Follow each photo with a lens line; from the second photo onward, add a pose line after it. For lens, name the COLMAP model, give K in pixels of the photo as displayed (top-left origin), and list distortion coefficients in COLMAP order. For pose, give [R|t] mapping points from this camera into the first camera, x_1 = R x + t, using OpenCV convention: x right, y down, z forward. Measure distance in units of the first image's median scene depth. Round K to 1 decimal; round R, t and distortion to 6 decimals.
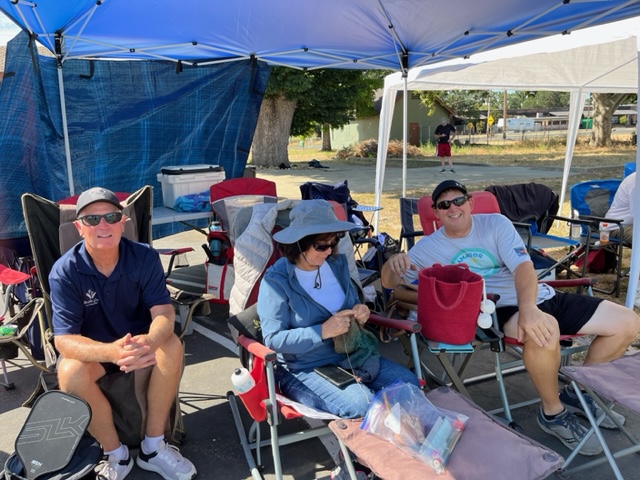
lens RADIAL K [[490.9, 0, 317.6], [0, 490.9, 238.6], [0, 0, 1]] dist [0.030329, -0.016013]
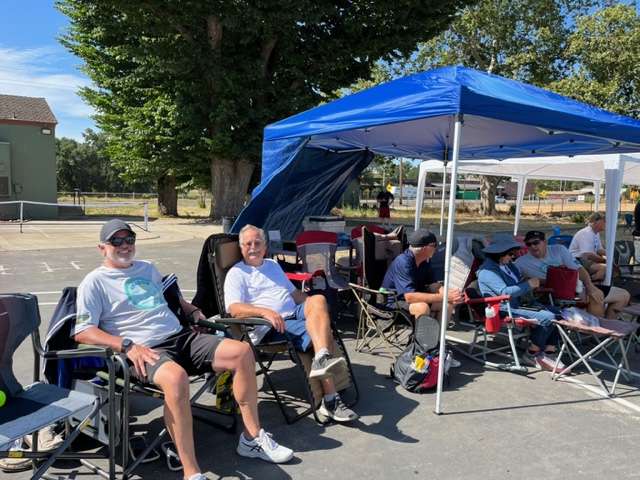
lens RADIAL K [[490.9, 0, 319.8], [0, 490.9, 241.5], [0, 0, 1]] dist [0.030329, -0.016013]
pose [[0.975444, 0.028492, 0.218398, -0.085334], [-0.003896, 0.993674, -0.112231, 0.013734], [-0.220214, 0.108625, 0.969385, -0.062047]]
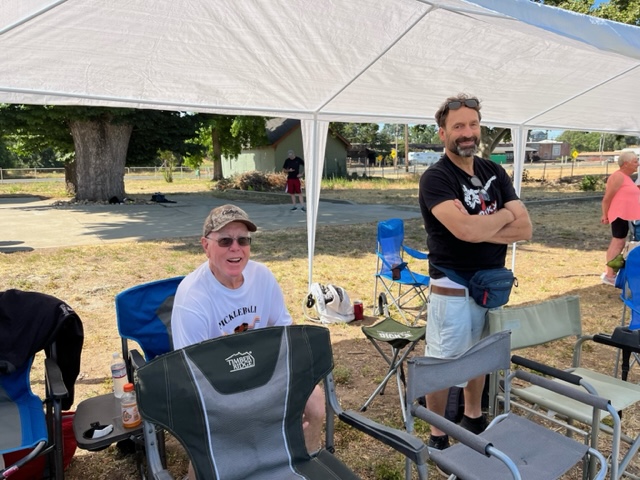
lens RADIAL K [[490.9, 0, 316.9], [0, 490.9, 240.3], [0, 0, 1]] dist [0.030329, -0.016013]
pose [[0.989055, -0.001039, 0.147546, 0.092439], [0.009004, 0.998537, -0.053327, -0.018836], [-0.147275, 0.054071, 0.987617, 0.068357]]
